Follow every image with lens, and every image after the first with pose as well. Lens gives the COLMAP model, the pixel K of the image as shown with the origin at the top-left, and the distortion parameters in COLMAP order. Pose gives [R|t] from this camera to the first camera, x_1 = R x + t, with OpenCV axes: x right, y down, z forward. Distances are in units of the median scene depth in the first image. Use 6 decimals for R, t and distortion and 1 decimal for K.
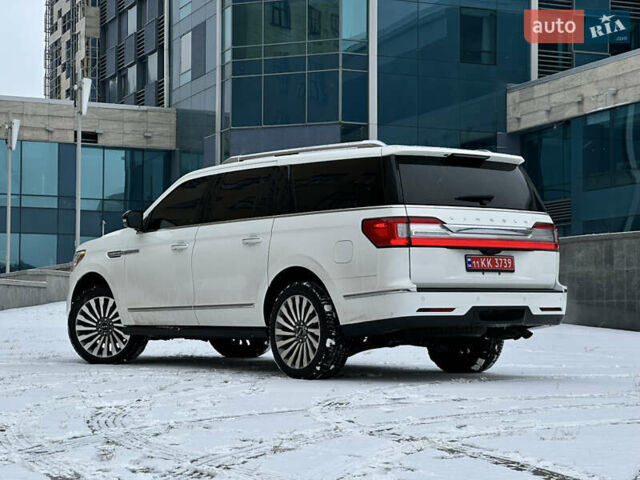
lens RADIAL K [[1411.6, 0, 326.4], [0, 1411.6, 241.0], [0, 0, 1]] dist [0.181991, 0.439132]
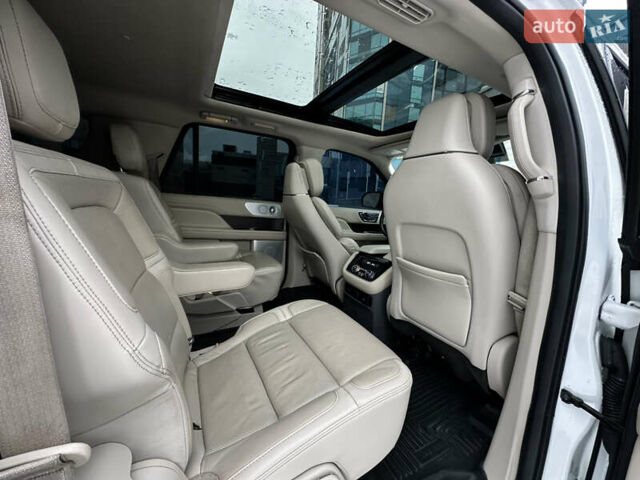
lens RADIAL K [[254.8, 0, 319.9], [0, 254.8, 240.5], [0, 0, 1]] dist [-0.002985, 0.000077]
pose [[0.974621, 0.084791, -0.207184, 0.037165], [-0.044557, 0.980452, 0.191649, 0.000739], [0.219384, -0.177554, 0.959346, 0.287127]]
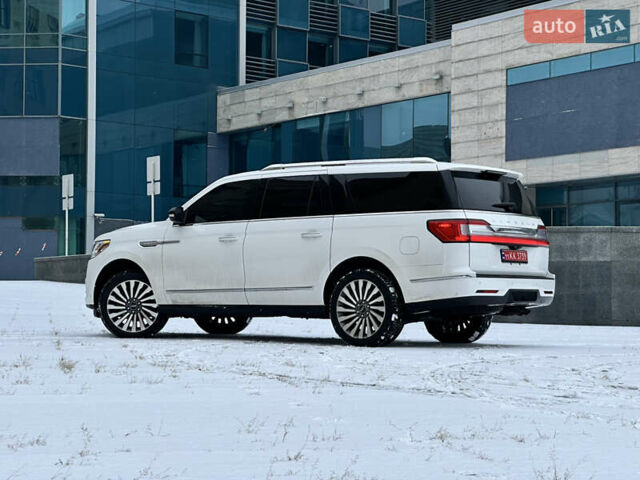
lens RADIAL K [[1419.2, 0, 333.1], [0, 1419.2, 238.6], [0, 0, 1]] dist [-0.155273, 4.852659]
pose [[0.964514, 0.017482, 0.263454, -0.066203], [-0.018055, 0.999837, -0.000246, 0.000518], [-0.263415, -0.004519, 0.964672, -0.035571]]
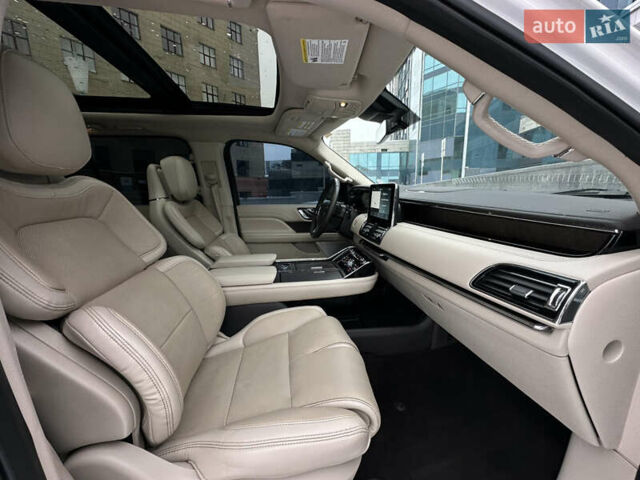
lens RADIAL K [[254.8, 0, 319.9], [0, 254.8, 240.5], [0, 0, 1]] dist [-0.002985, 0.000077]
pose [[0.861993, 0.073965, -0.501496, 0.052584], [0.048917, 0.972544, 0.227521, 0.000368], [0.504555, -0.220653, 0.834707, 0.298882]]
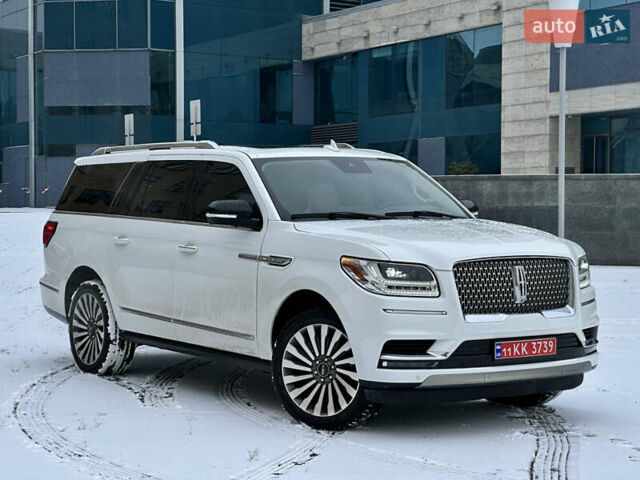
lens RADIAL K [[1413.2, 0, 331.5], [0, 1413.2, 239.7], [0, 0, 1]] dist [0.072476, 1.683628]
pose [[0.988898, -0.002051, 0.148580, -0.013756], [-0.008759, 0.997361, 0.072066, -0.017412], [-0.148335, -0.072568, 0.986271, -0.099417]]
